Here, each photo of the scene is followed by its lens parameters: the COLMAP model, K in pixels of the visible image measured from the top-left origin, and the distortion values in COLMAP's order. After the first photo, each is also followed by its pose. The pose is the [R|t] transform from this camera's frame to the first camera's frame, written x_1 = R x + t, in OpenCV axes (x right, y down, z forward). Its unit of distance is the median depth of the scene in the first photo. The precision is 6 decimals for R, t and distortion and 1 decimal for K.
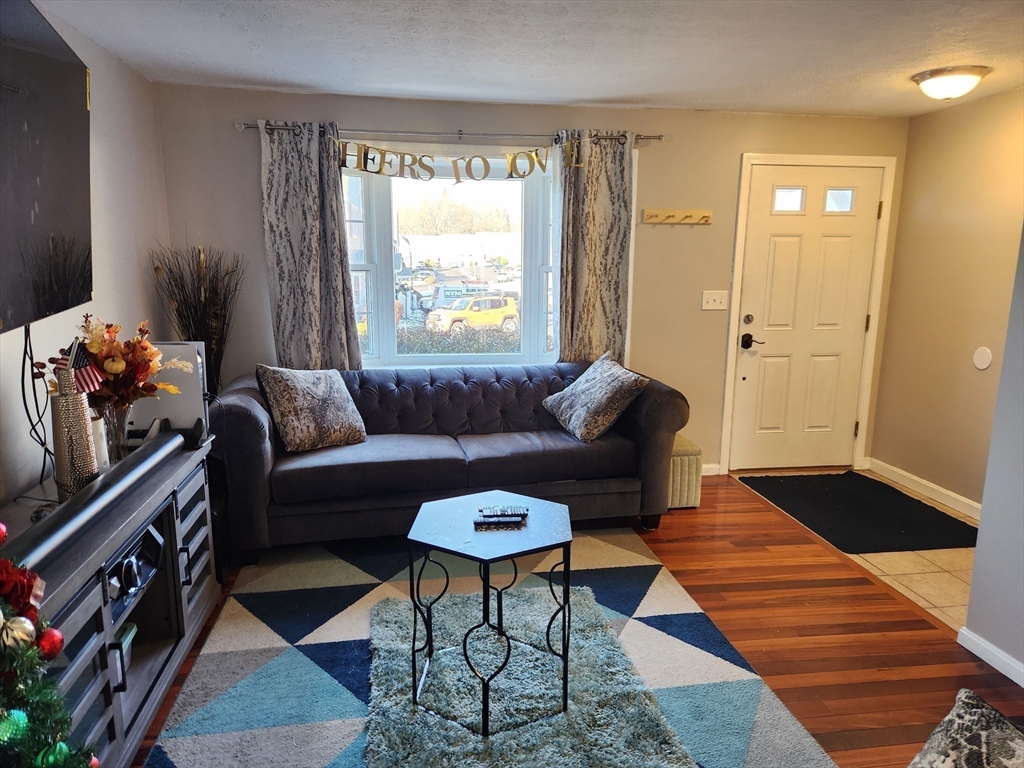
lens RADIAL K [[688.1, 0, 512.0], [0, 688.1, 384.0], [0, 0, 1]] dist [0.067712, -0.000563]
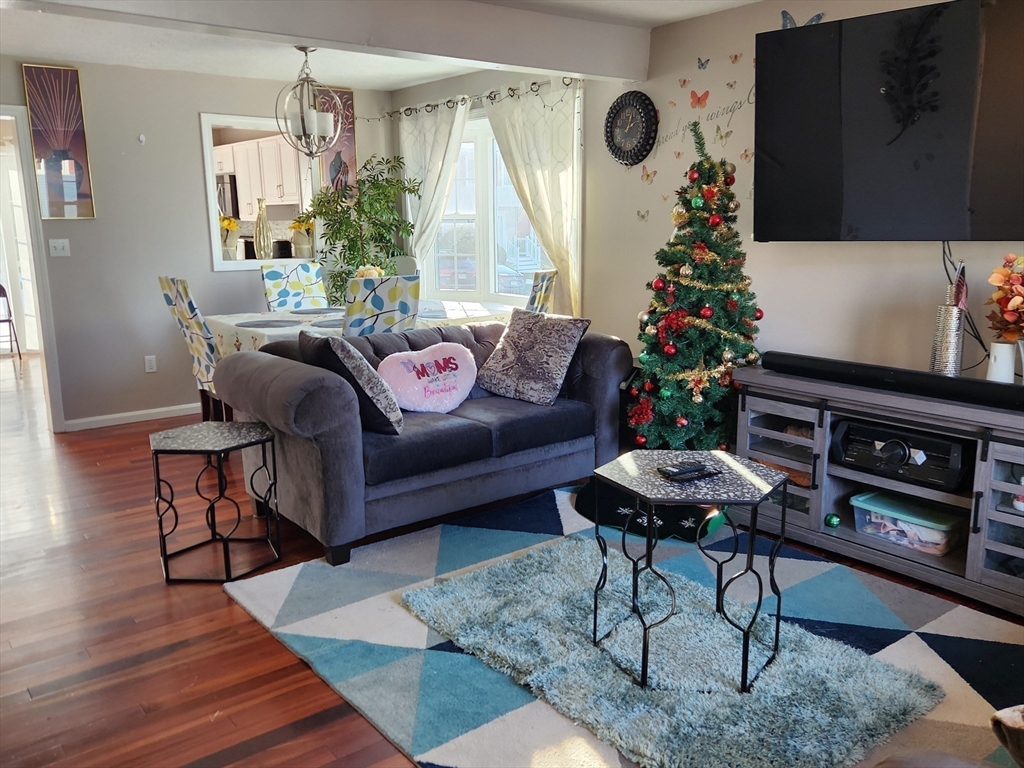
lens RADIAL K [[848.4, 0, 518.4], [0, 848.4, 379.7], [0, 0, 1]] dist [0.089062, -0.103937]
pose [[-0.878403, 0.085951, -0.470129, 0.401354], [-0.088919, 0.937128, 0.337469, -0.162713], [0.469577, 0.338237, -0.815533, 1.022069]]
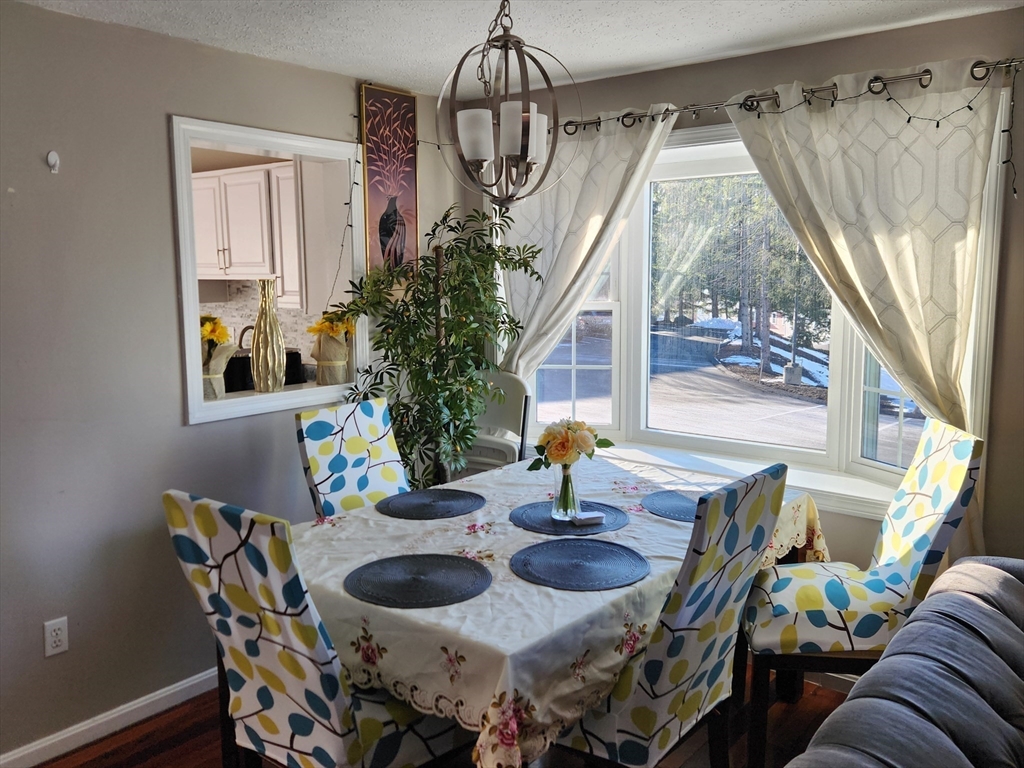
lens RADIAL K [[848.4, 0, 518.4], [0, 848.4, 379.7], [0, 0, 1]] dist [0.089062, -0.103937]
pose [[-0.736953, 0.078779, -0.671337, 0.440356], [-0.127980, 0.958959, 0.253019, -0.049288], [0.663717, 0.272381, -0.696626, 0.157686]]
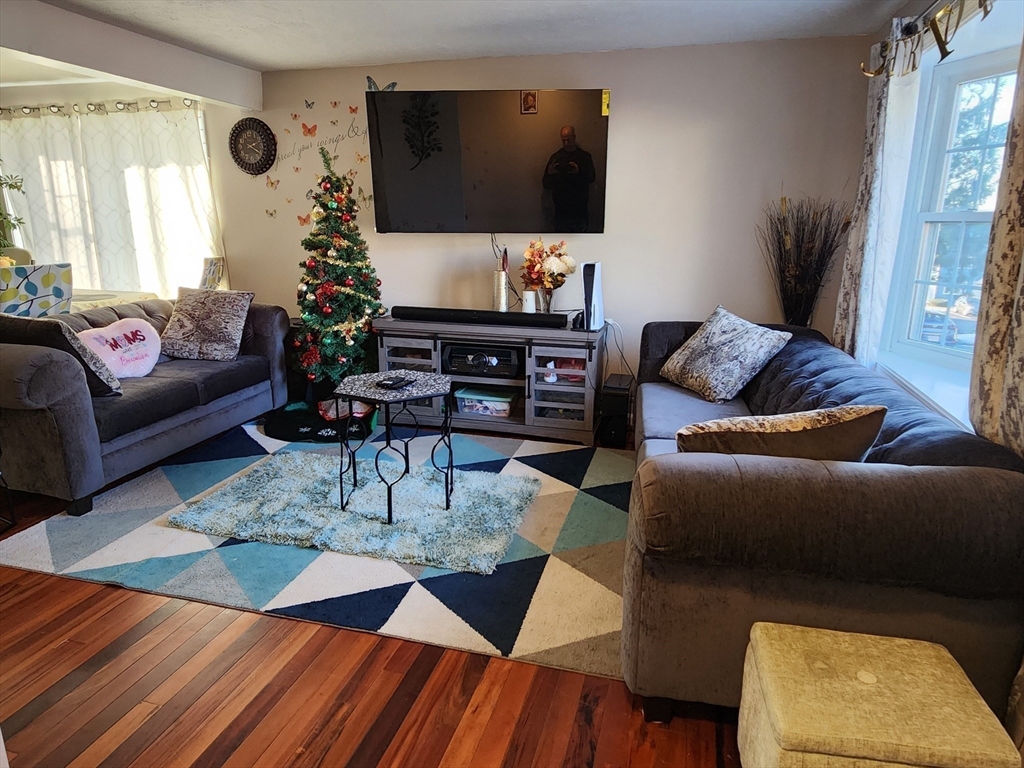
lens RADIAL K [[634.5, 0, 514.6], [0, 634.5, 369.8], [0, 0, 1]] dist [0.007875, -0.001013]
pose [[-0.421419, 0.197535, -0.885091, 0.583321], [-0.178673, 0.938773, 0.294587, -0.146603], [0.889090, 0.282287, -0.360323, 0.962686]]
